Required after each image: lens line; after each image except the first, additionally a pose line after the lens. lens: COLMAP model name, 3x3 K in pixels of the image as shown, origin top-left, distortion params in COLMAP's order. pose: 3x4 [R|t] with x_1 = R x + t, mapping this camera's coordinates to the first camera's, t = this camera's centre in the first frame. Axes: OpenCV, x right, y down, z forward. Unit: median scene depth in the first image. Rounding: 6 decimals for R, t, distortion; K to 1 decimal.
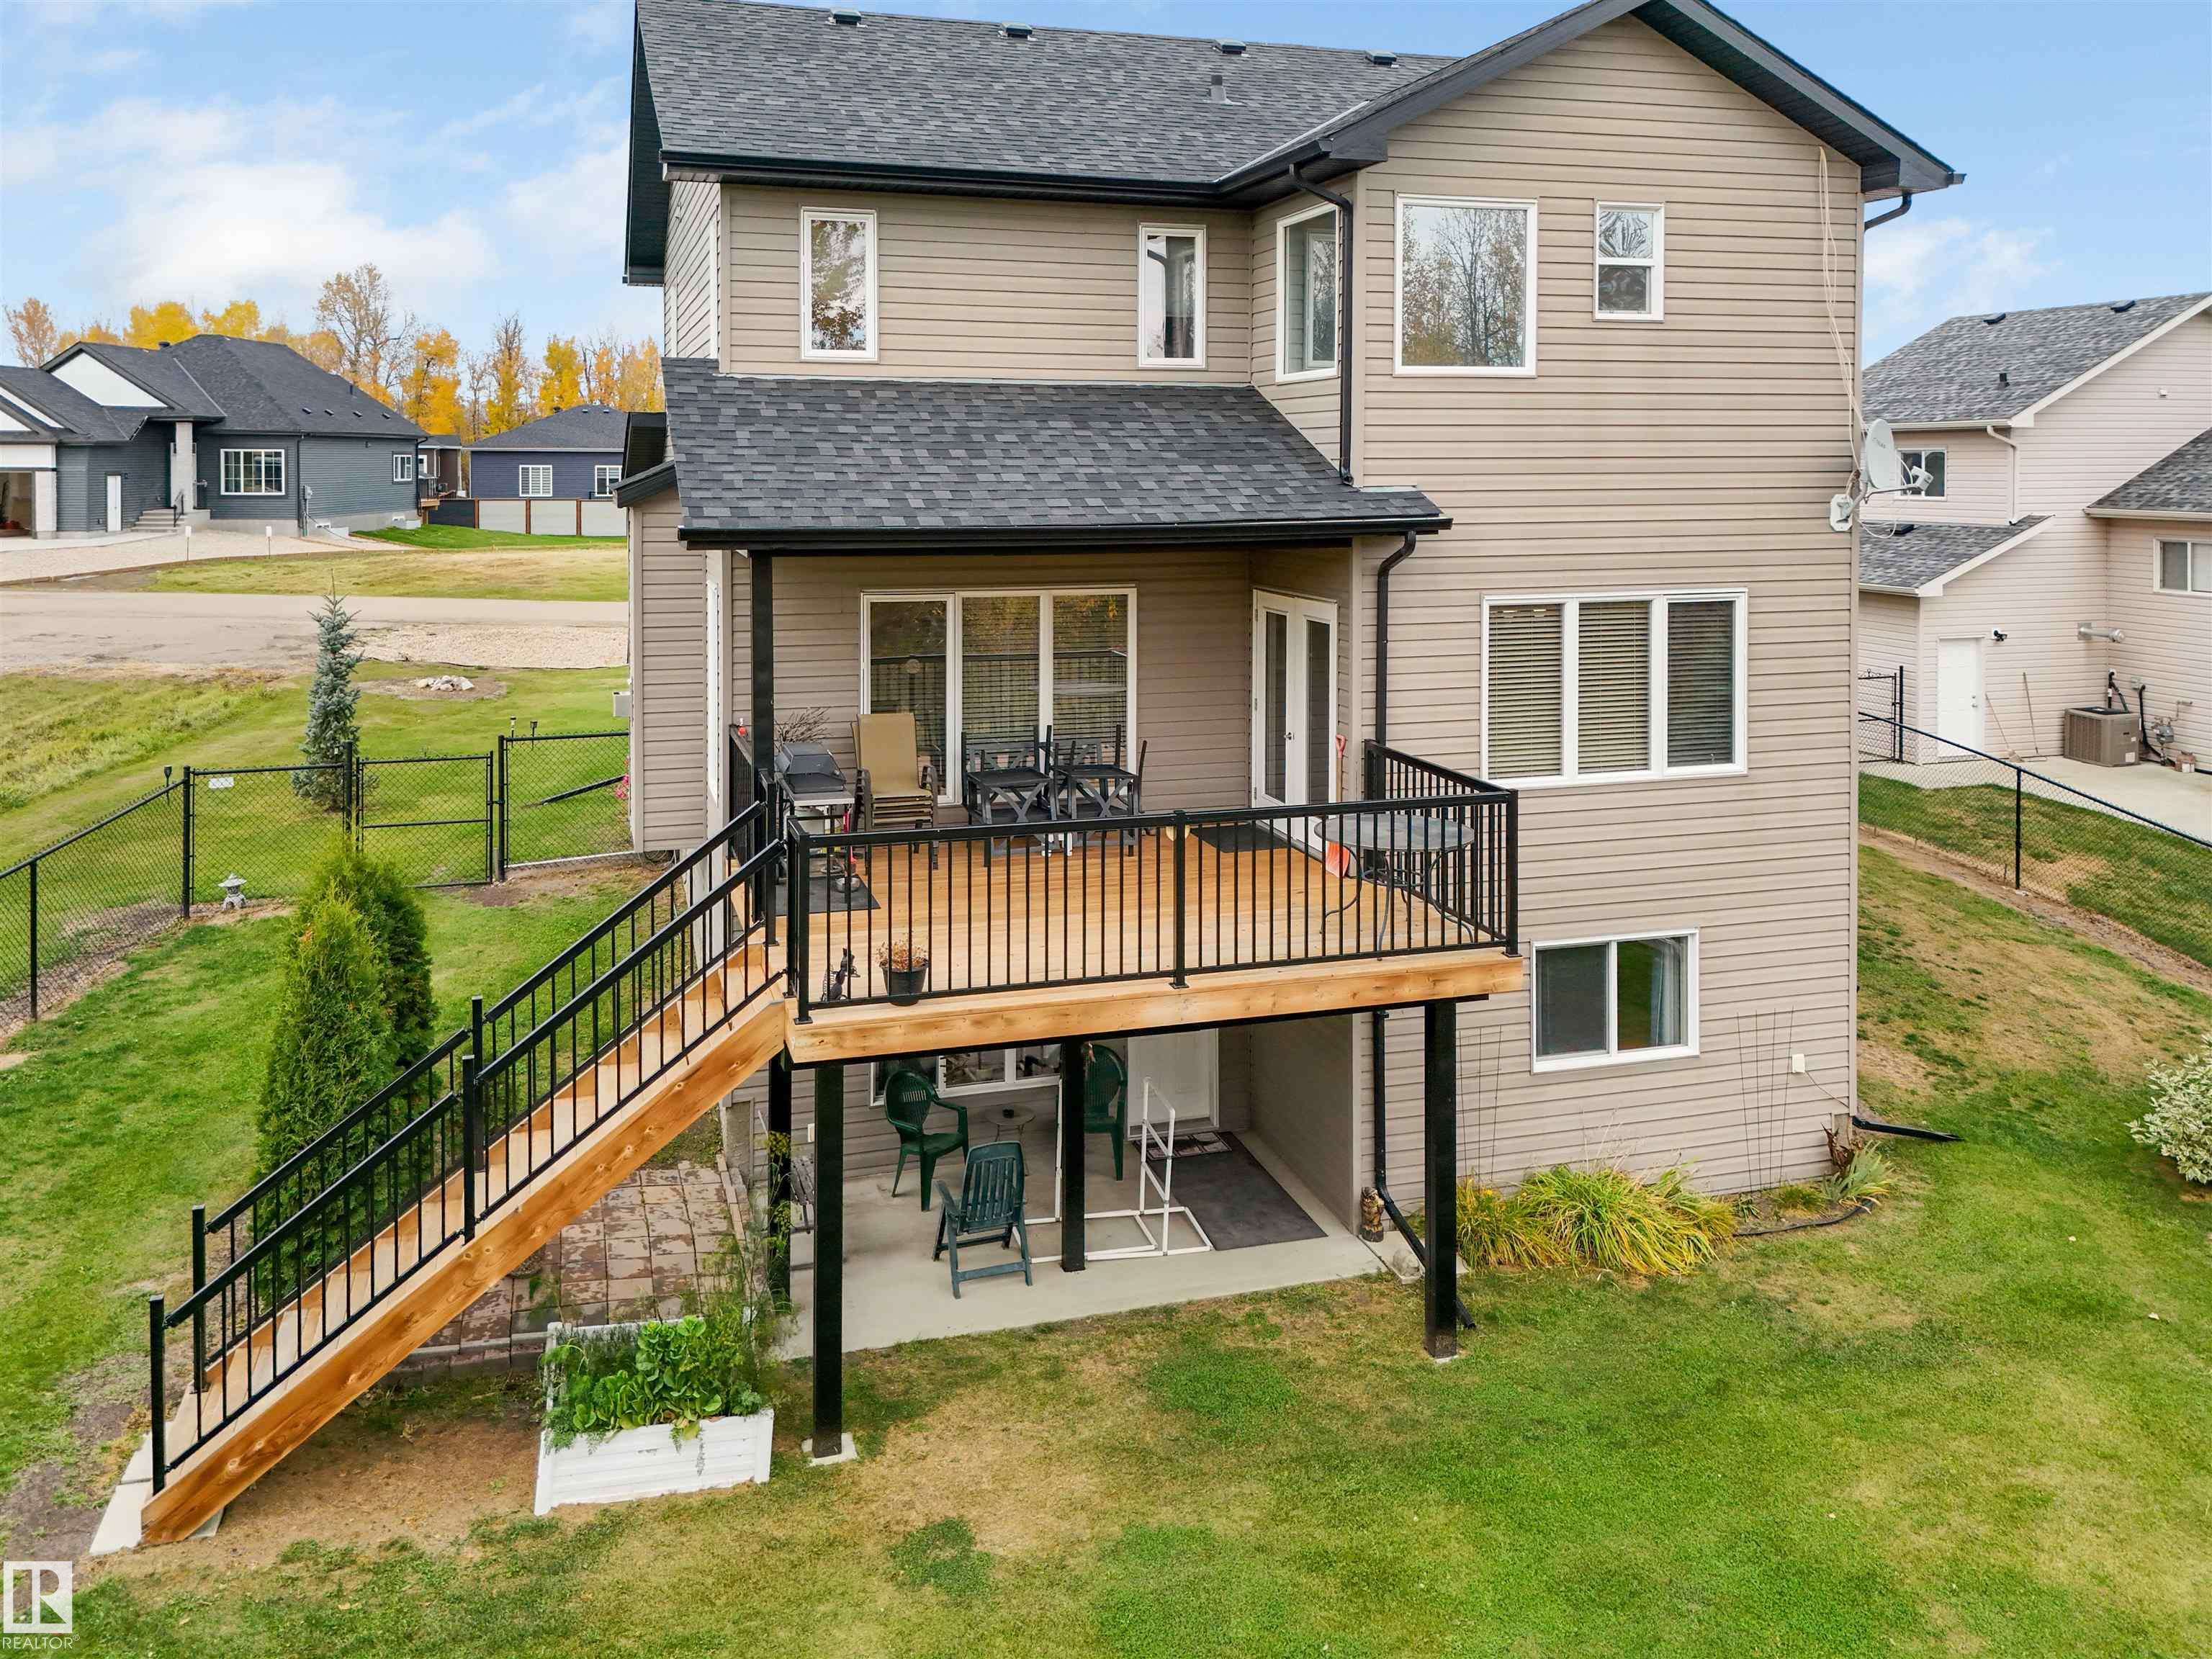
lens RADIAL K [[1719.6, 0, 1106.5], [0, 1719.6, 504.6], [0, 0, 1]] dist [0.063089, -0.041419]
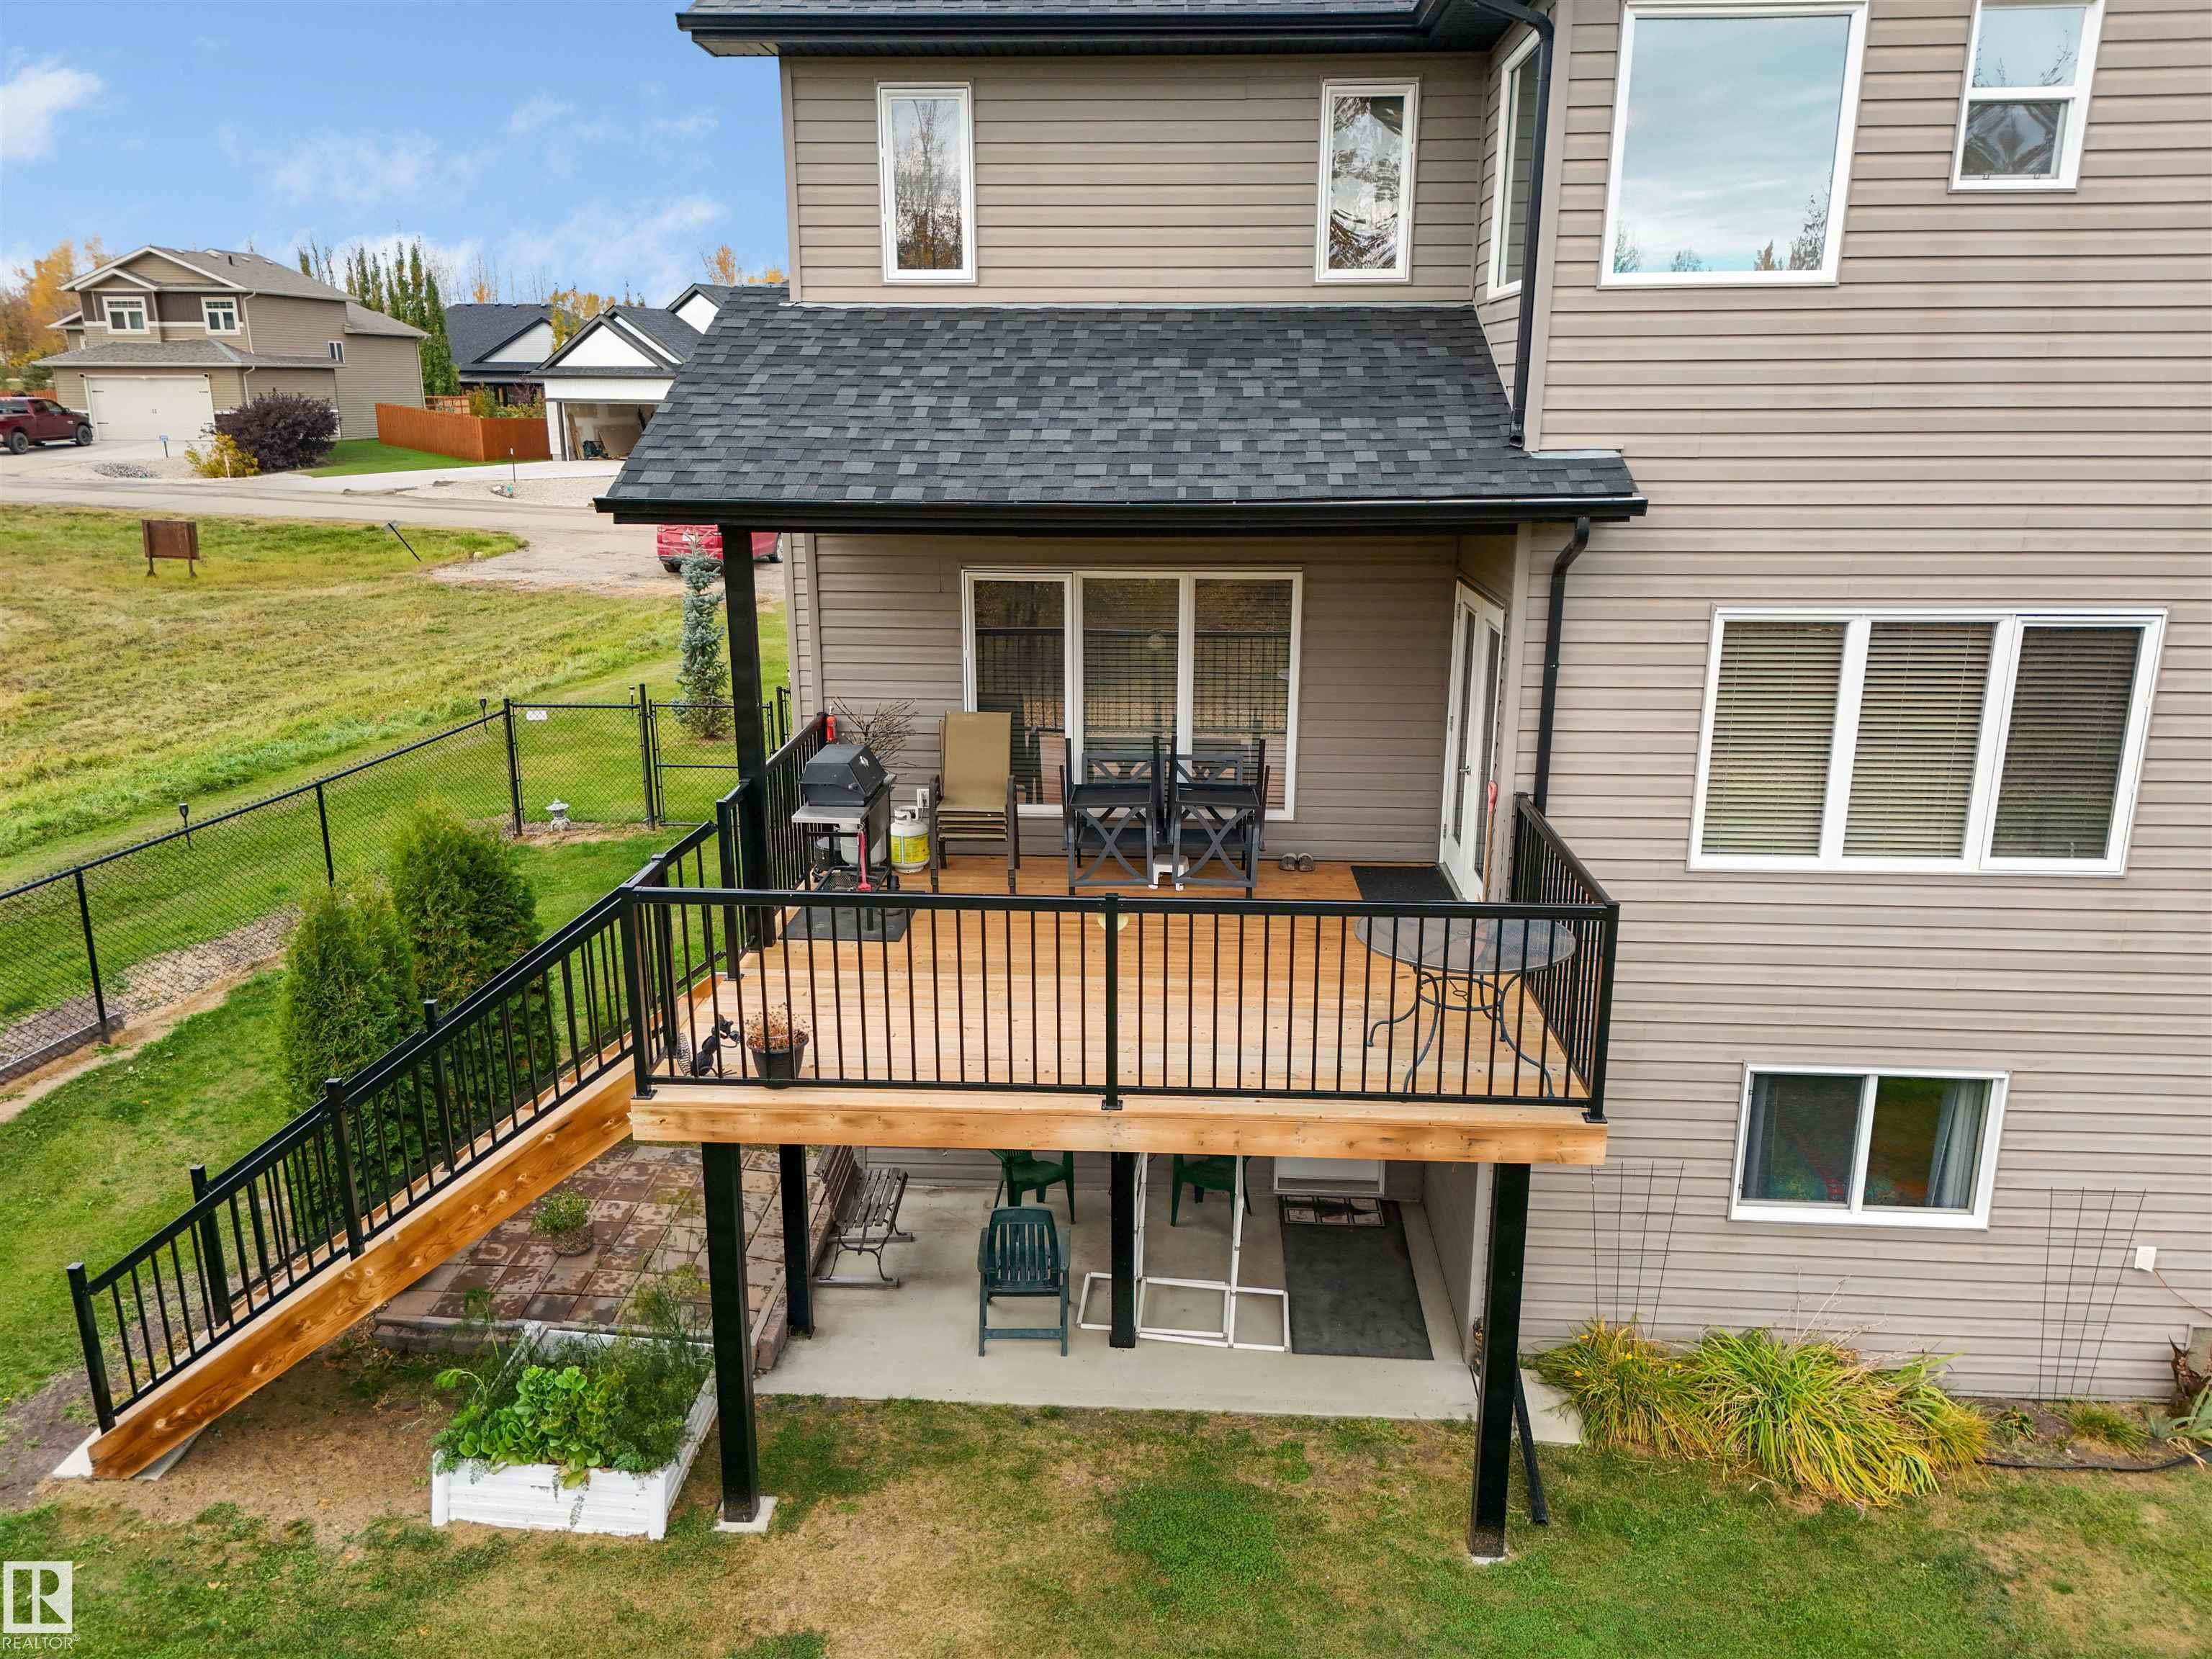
lens RADIAL K [[1614.5, 0, 1106.0], [0, 1614.5, 829.5], [0, 0, 1]] dist [0.078671, -0.075528]
pose [[0.938344, 0.090801, -0.333566, 0.216535], [-0.009757, 0.971461, 0.236997, -0.016135], [0.345566, -0.219130, 0.912451, 0.274189]]
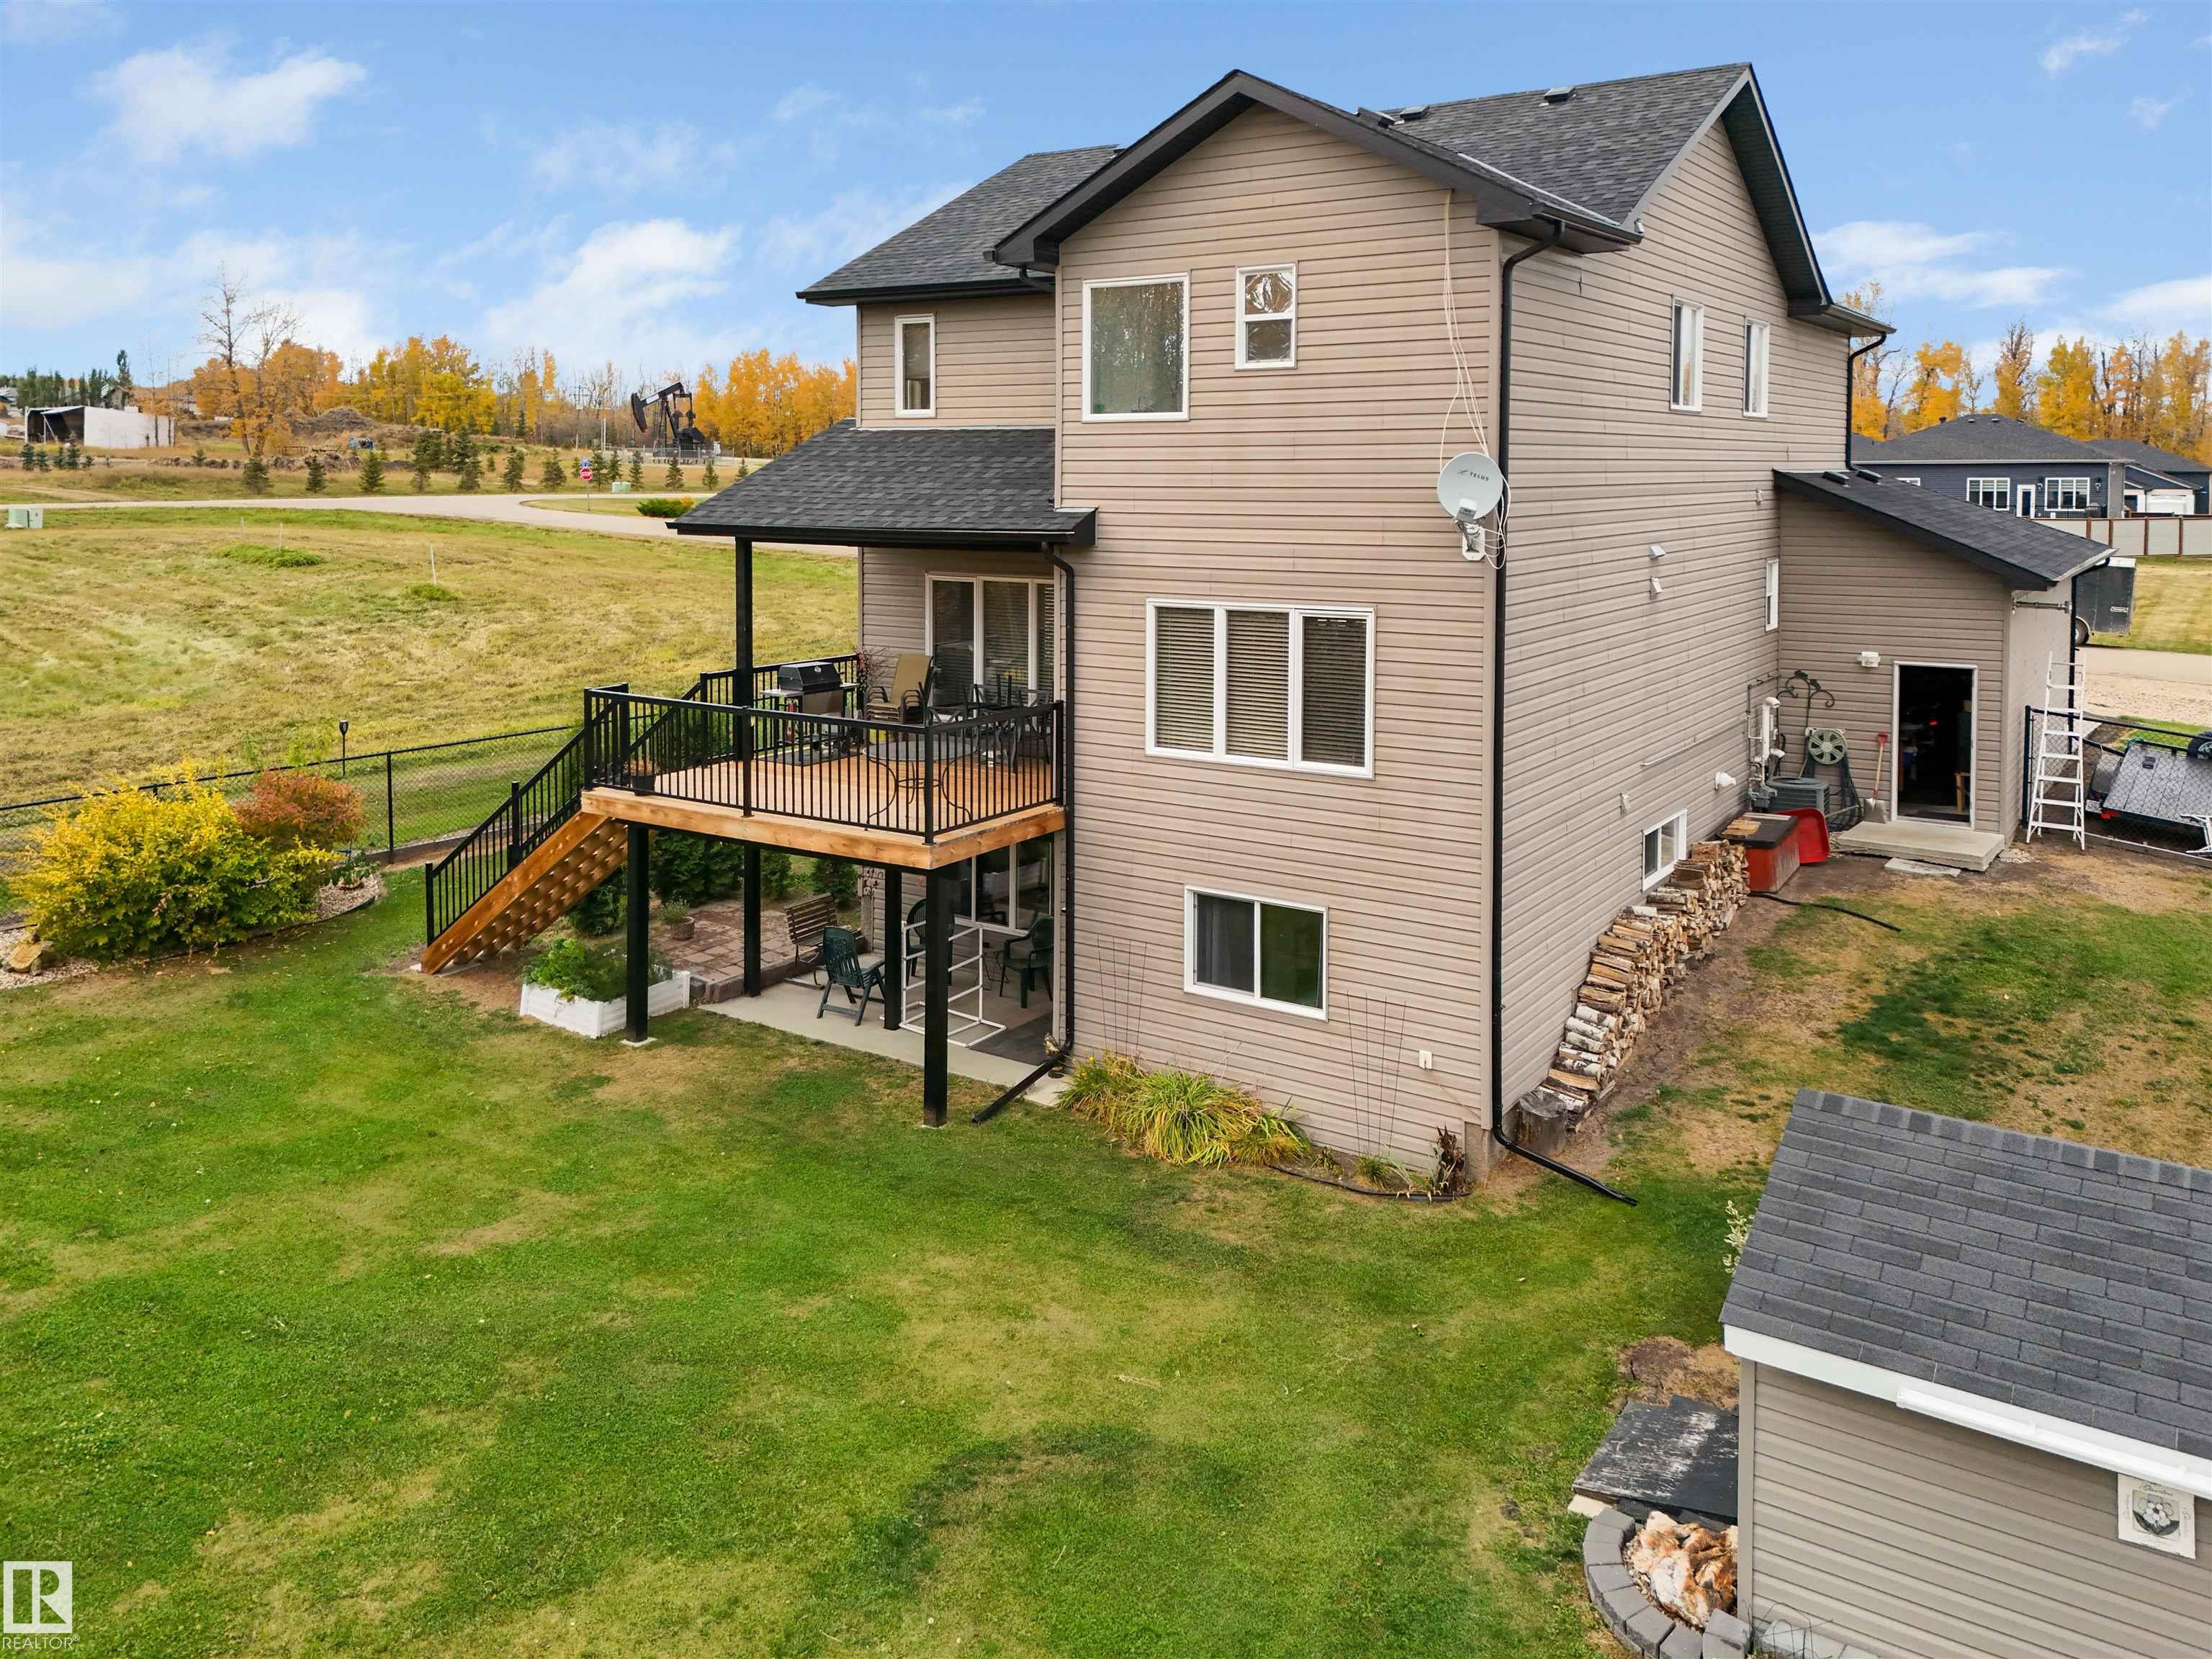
lens RADIAL K [[1729.4, 0, 1105.9], [0, 1729.4, 558.8], [0, 0, 1]] dist [0.090063, -0.000883]
pose [[0.627867, 0.041861, -0.777194, 1.169145], [-0.022985, 0.999114, 0.035245, -0.018366], [0.777981, -0.004266, 0.628273, 0.195507]]
